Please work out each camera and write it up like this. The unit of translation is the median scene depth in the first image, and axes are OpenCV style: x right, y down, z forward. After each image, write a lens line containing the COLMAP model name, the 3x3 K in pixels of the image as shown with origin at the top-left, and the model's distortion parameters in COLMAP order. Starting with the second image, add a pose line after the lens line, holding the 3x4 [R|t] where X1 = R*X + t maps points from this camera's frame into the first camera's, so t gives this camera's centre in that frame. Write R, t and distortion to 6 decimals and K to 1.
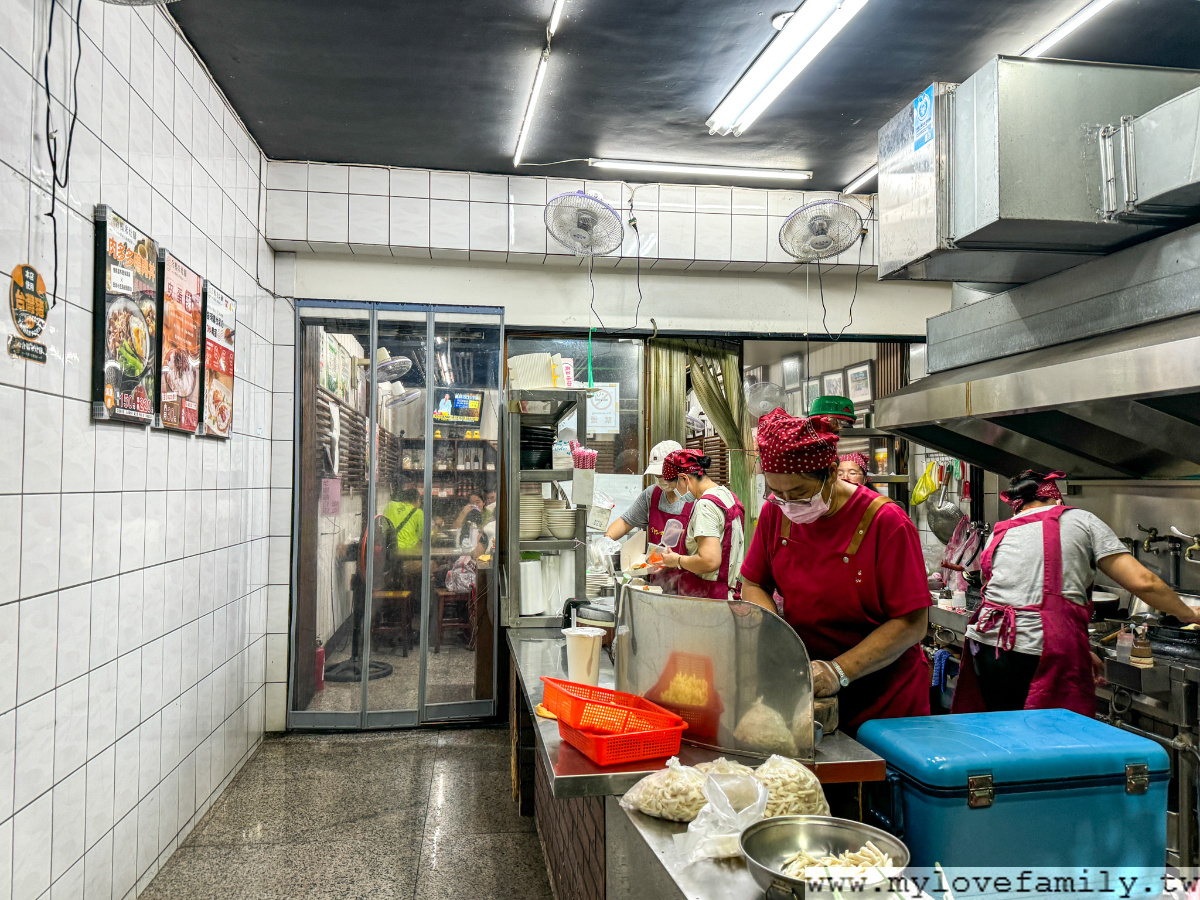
lens RADIAL K [[897.8, 0, 602.1], [0, 897.8, 449.3], [0, 0, 1]] dist [0.000824, 0.000030]
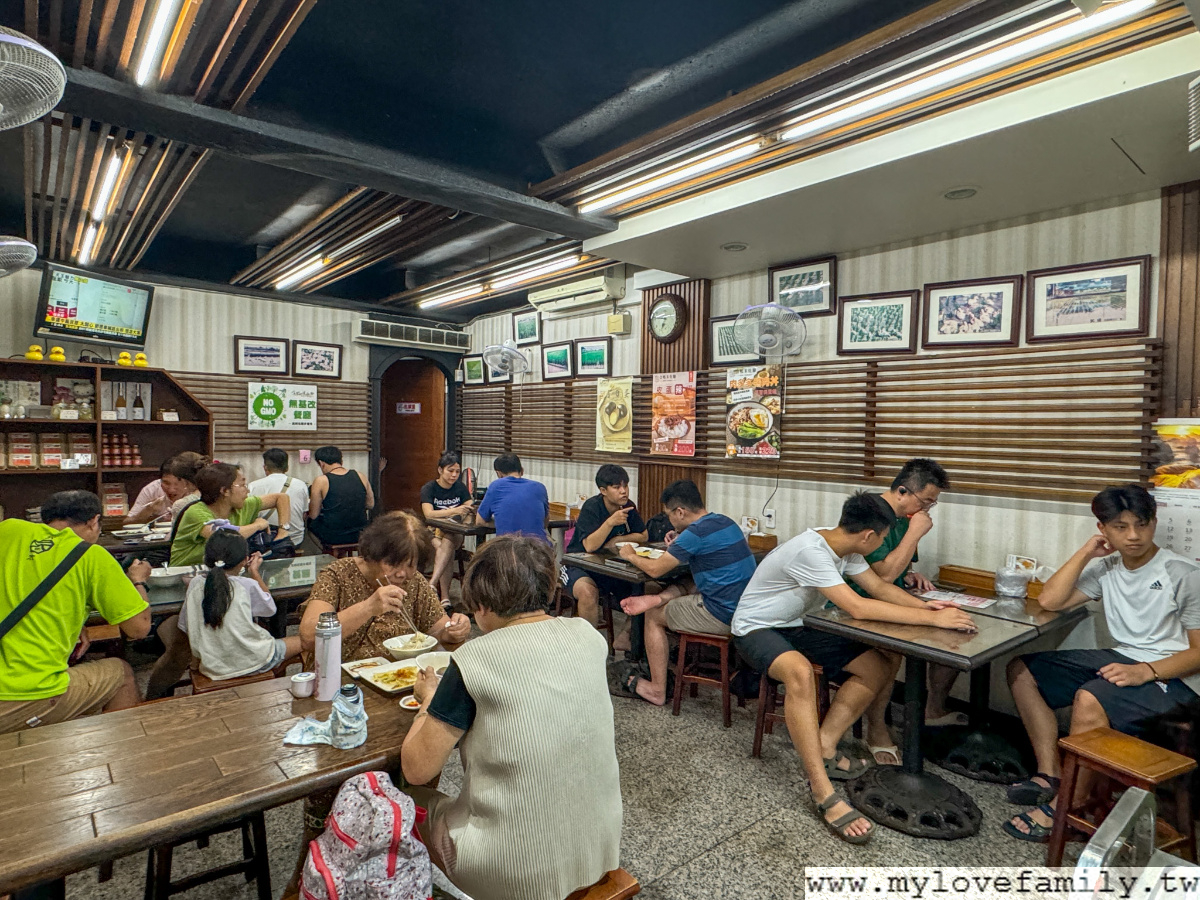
lens RADIAL K [[681.8, 0, 599.6], [0, 681.8, 450.5], [0, 0, 1]] dist [-0.000991, -0.000373]
pose [[0.840376, -0.006244, 0.541967, -0.130165], [-0.033464, 0.997428, 0.063382, 0.004328], [-0.540969, -0.071401, 0.838006, 0.469261]]
